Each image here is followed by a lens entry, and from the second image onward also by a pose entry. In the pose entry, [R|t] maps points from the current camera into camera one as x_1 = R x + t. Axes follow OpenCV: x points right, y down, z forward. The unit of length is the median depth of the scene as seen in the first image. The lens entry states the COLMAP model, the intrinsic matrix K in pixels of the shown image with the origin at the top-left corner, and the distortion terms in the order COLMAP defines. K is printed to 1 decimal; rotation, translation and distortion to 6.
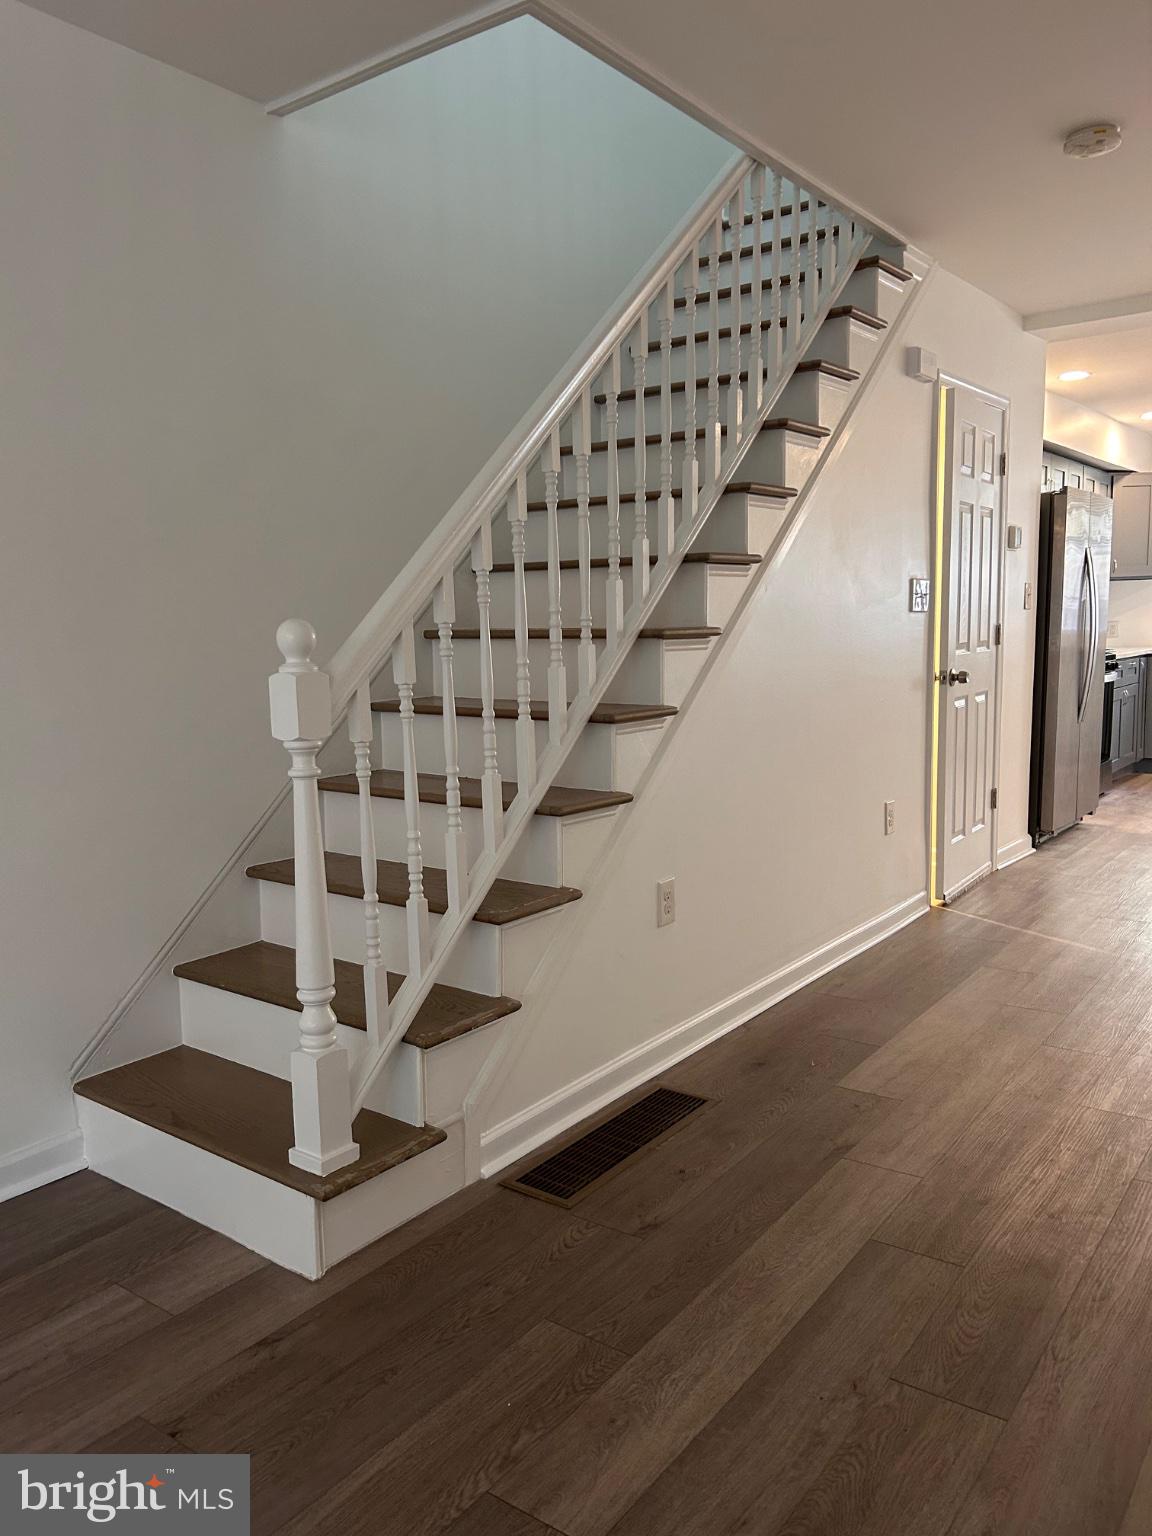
lens RADIAL K [[1158.8, 0, 576.0], [0, 1158.8, 768.0], [0, 0, 1]] dist [0.054009, -0.060363]
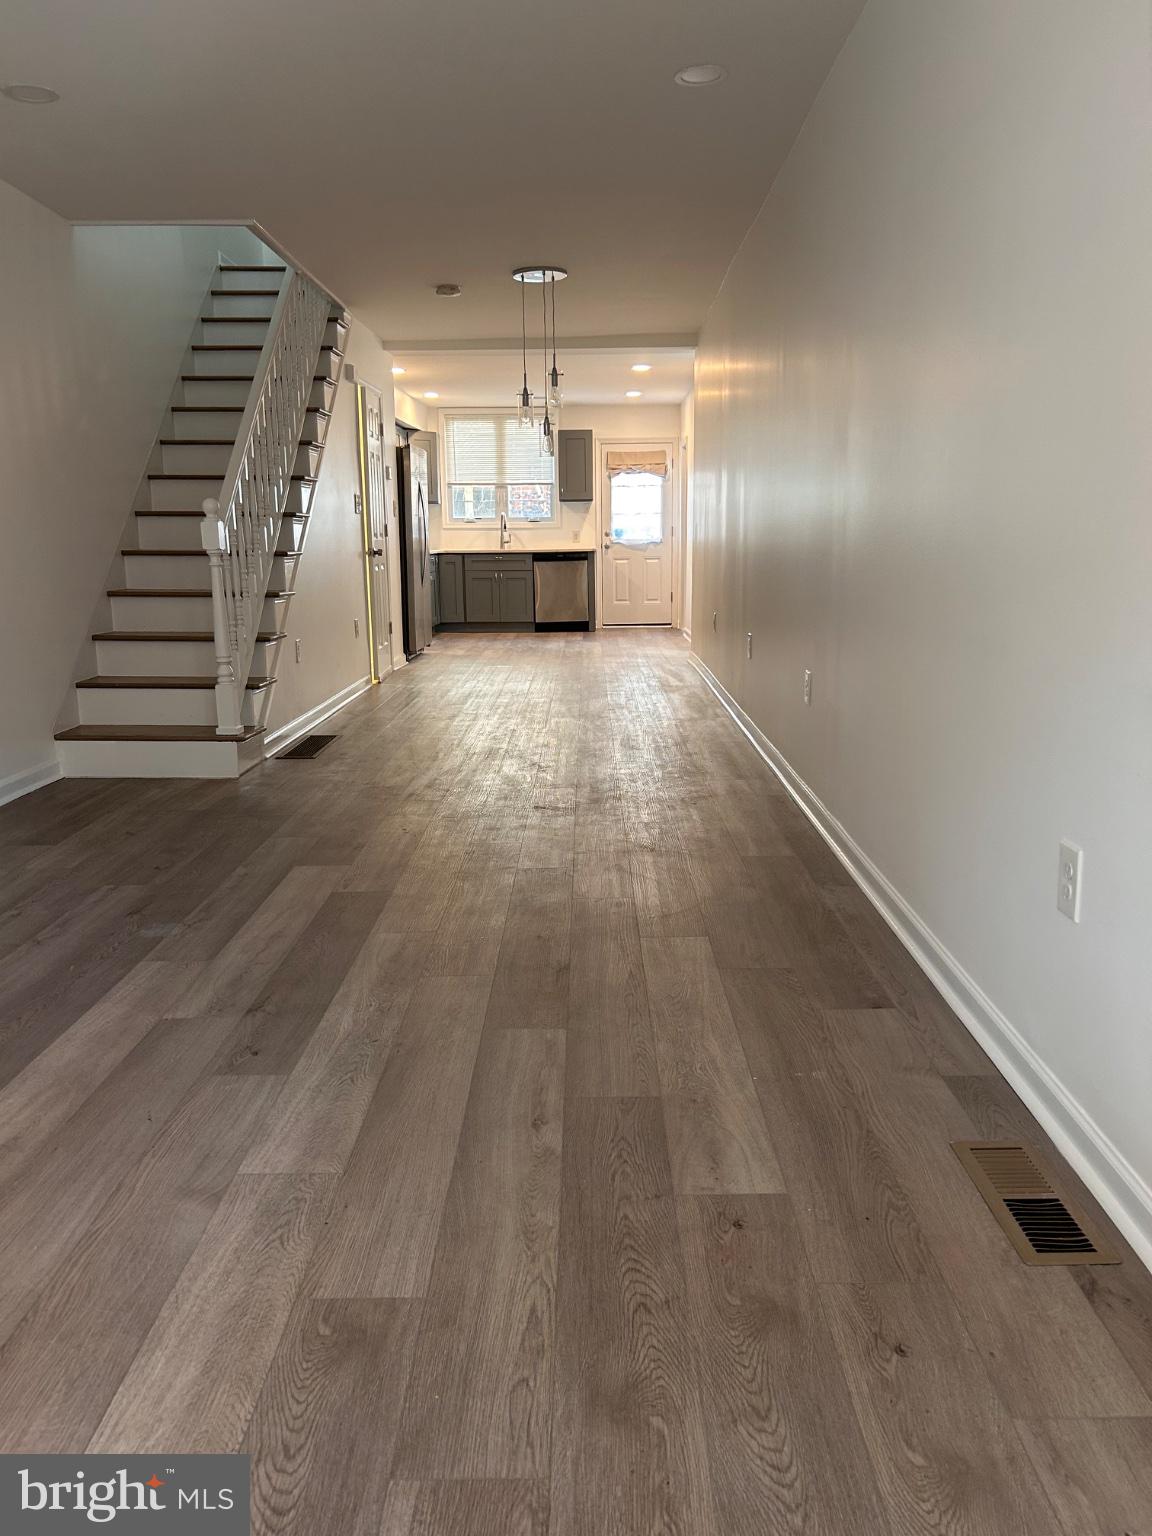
lens RADIAL K [[1158.8, 0, 576.0], [0, 1158.8, 768.0], [0, 0, 1]] dist [0.056698, -0.065529]
pose [[0.812595, -0.100109, 0.574167, -0.469447], [0.064183, 0.994517, 0.082564, 0.120184], [-0.579284, -0.030240, 0.814565, -0.619291]]
